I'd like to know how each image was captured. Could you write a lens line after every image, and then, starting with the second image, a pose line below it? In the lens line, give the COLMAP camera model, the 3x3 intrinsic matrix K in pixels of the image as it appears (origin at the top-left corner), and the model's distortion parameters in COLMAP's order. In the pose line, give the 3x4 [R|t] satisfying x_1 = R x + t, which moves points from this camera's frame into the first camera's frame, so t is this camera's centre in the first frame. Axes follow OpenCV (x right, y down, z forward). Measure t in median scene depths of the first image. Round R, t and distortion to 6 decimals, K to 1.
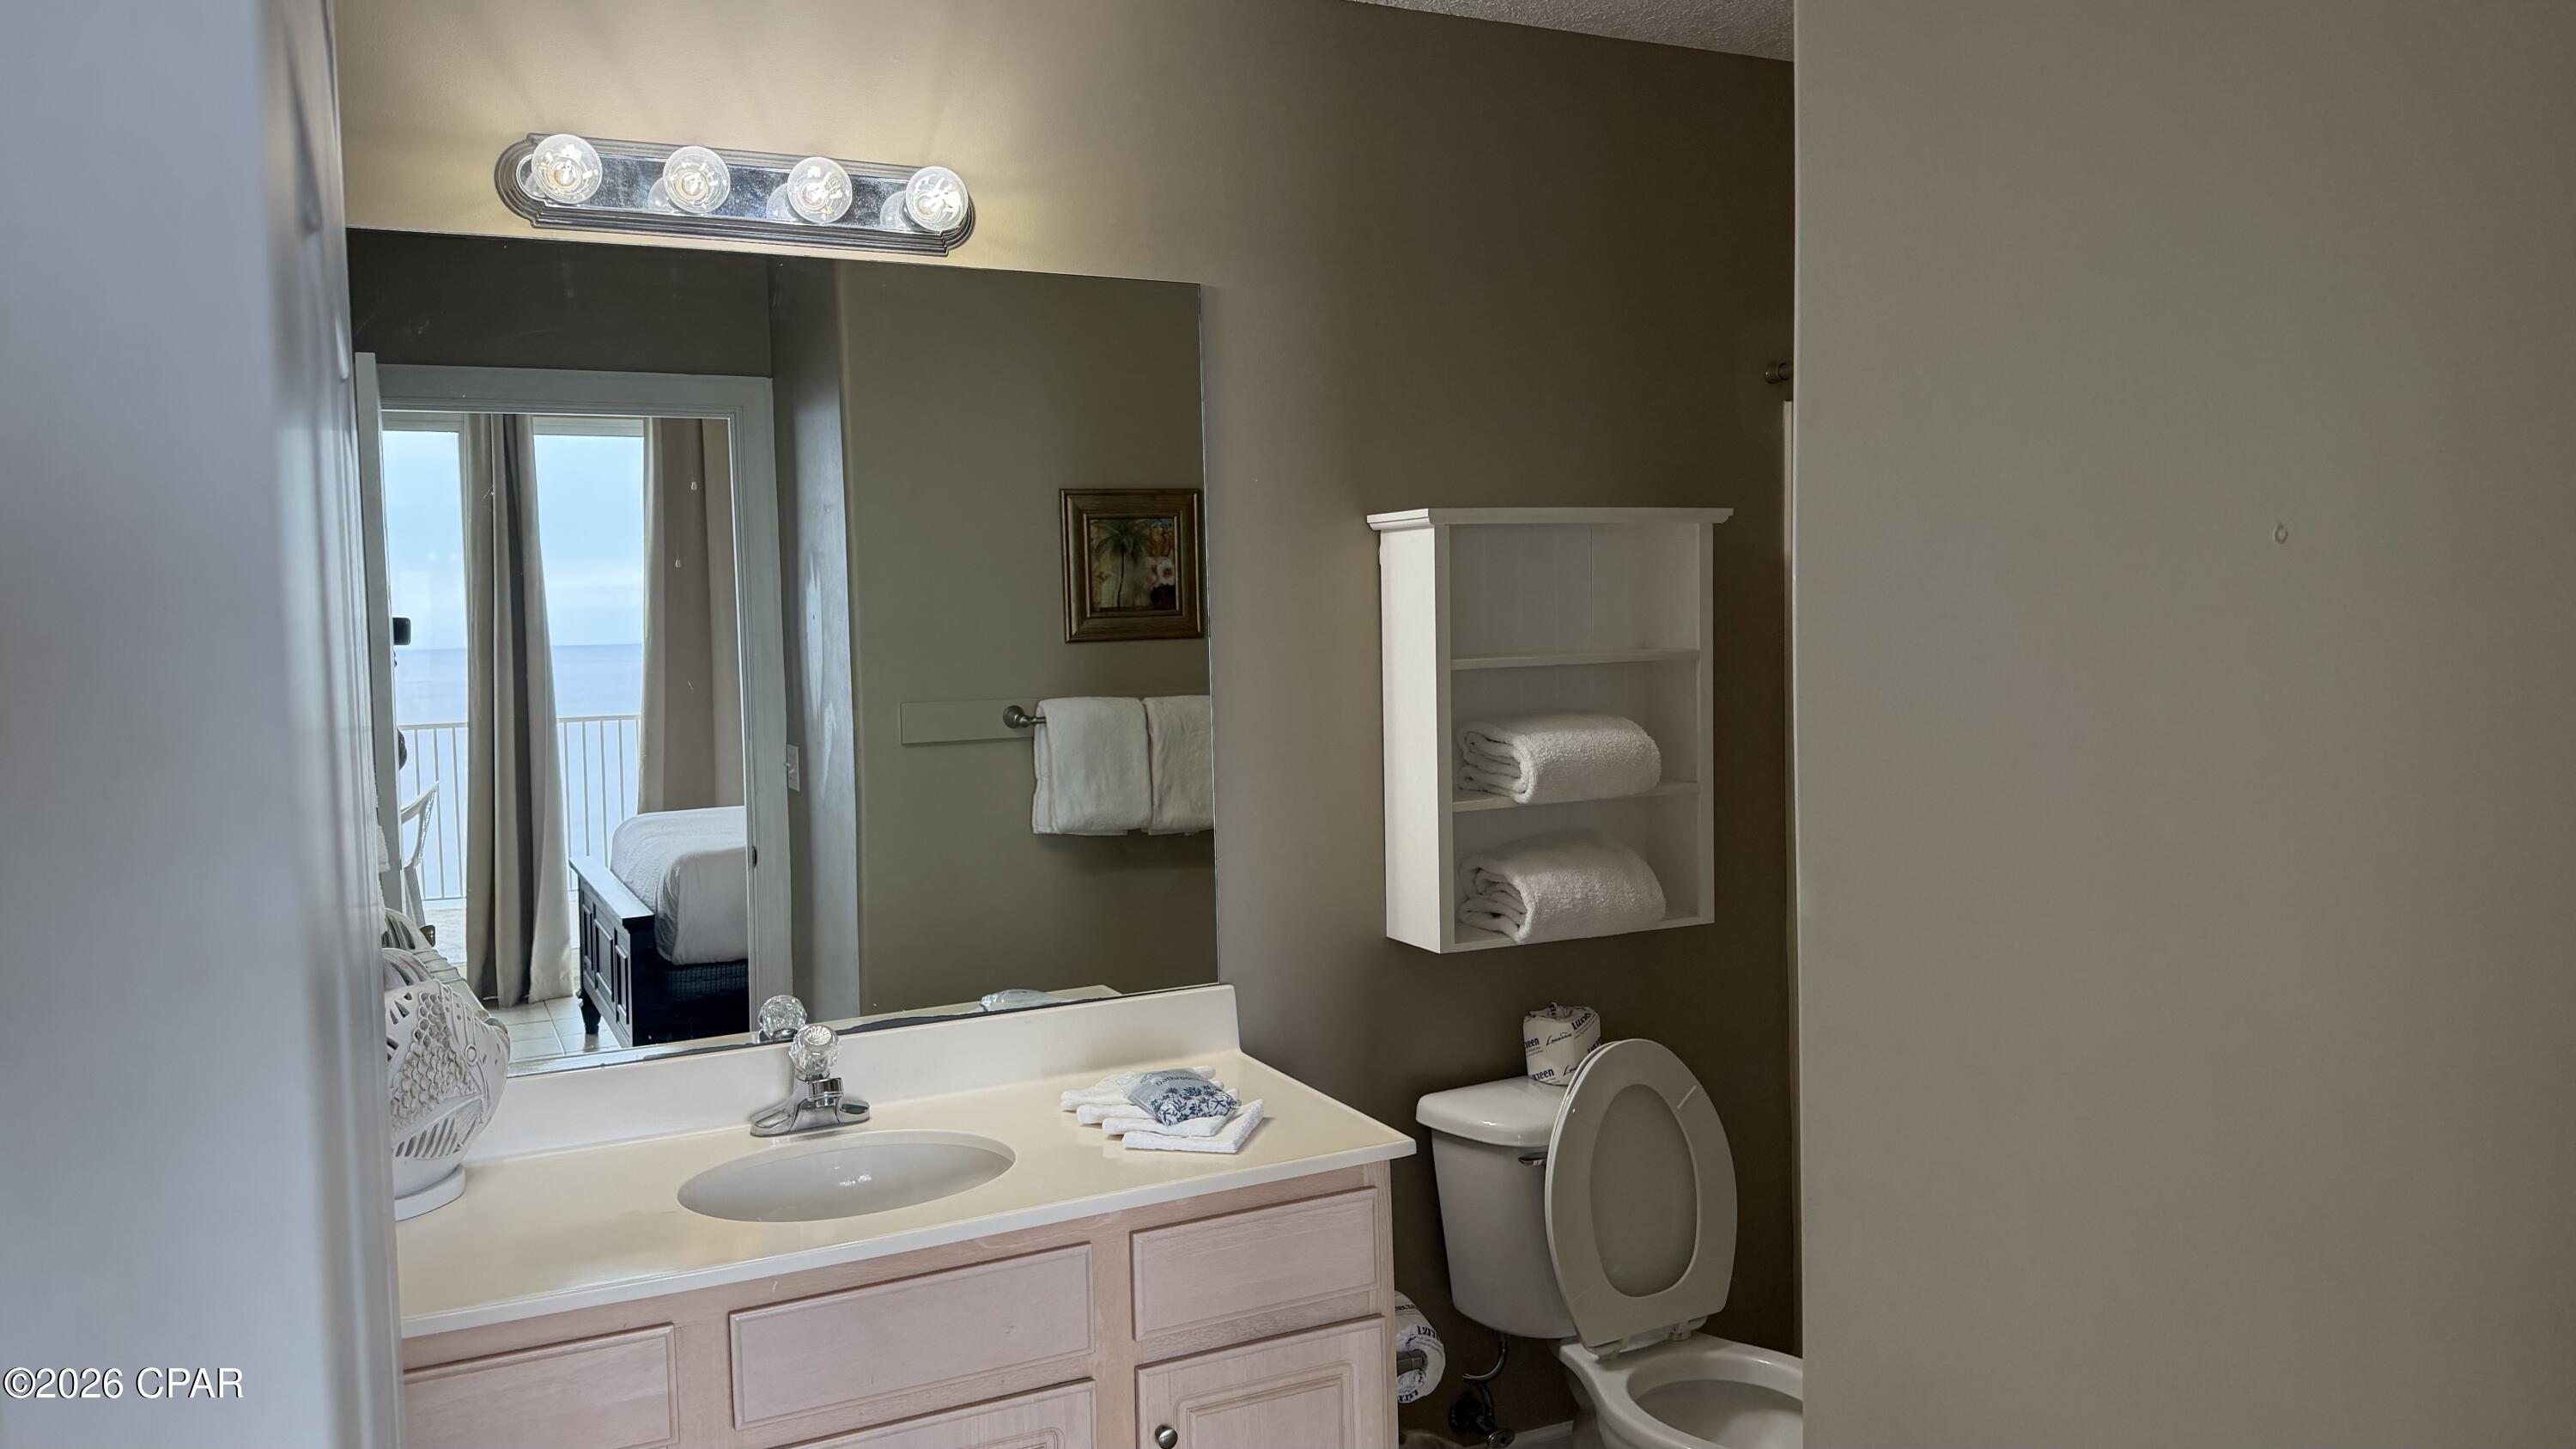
lens RADIAL K [[1781.0, 0, 1283.0], [0, 1781.0, 753.6], [0, 0, 1]] dist [0.108484, -0.200269]
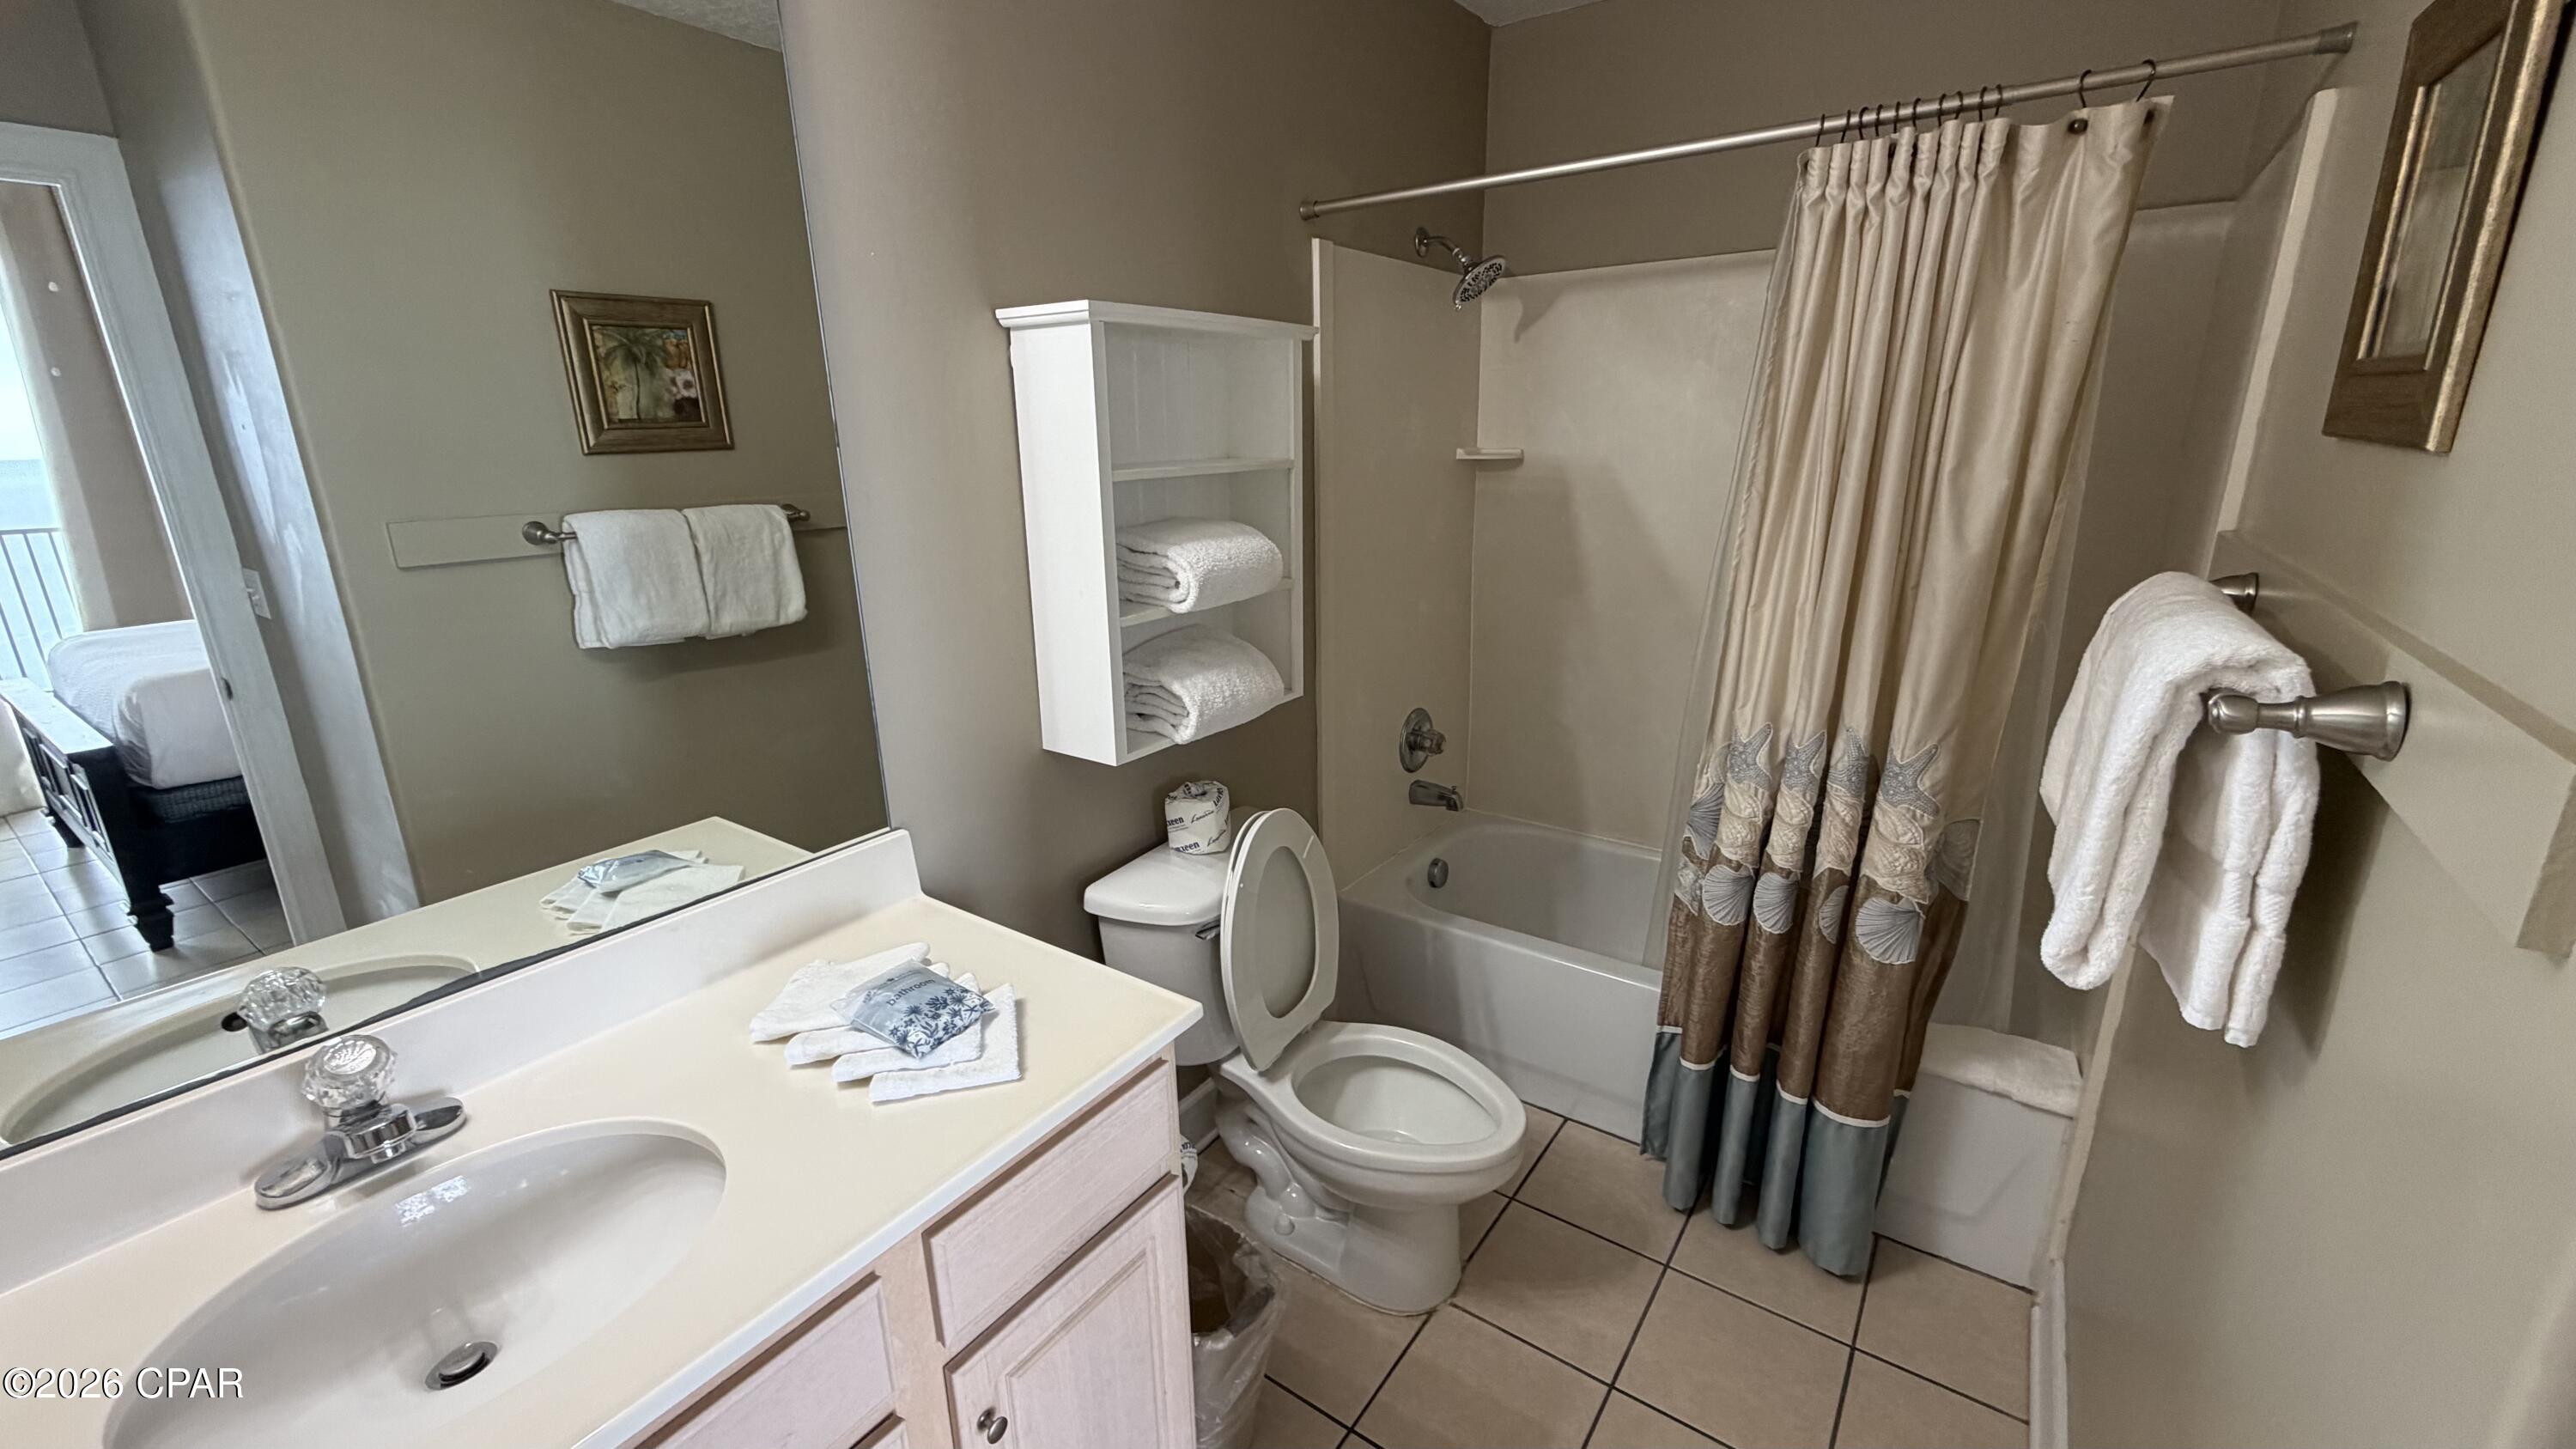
lens RADIAL K [[1026.3, 0, 1293.2], [0, 1026.3, 736.2], [0, 0, 1]] dist [-0.012402, 0.003680]
pose [[0.873893, -0.129532, 0.468543, -0.092393], [0.031241, 0.976818, 0.211780, -0.025151], [-0.485114, -0.170436, 0.857681, 0.427561]]
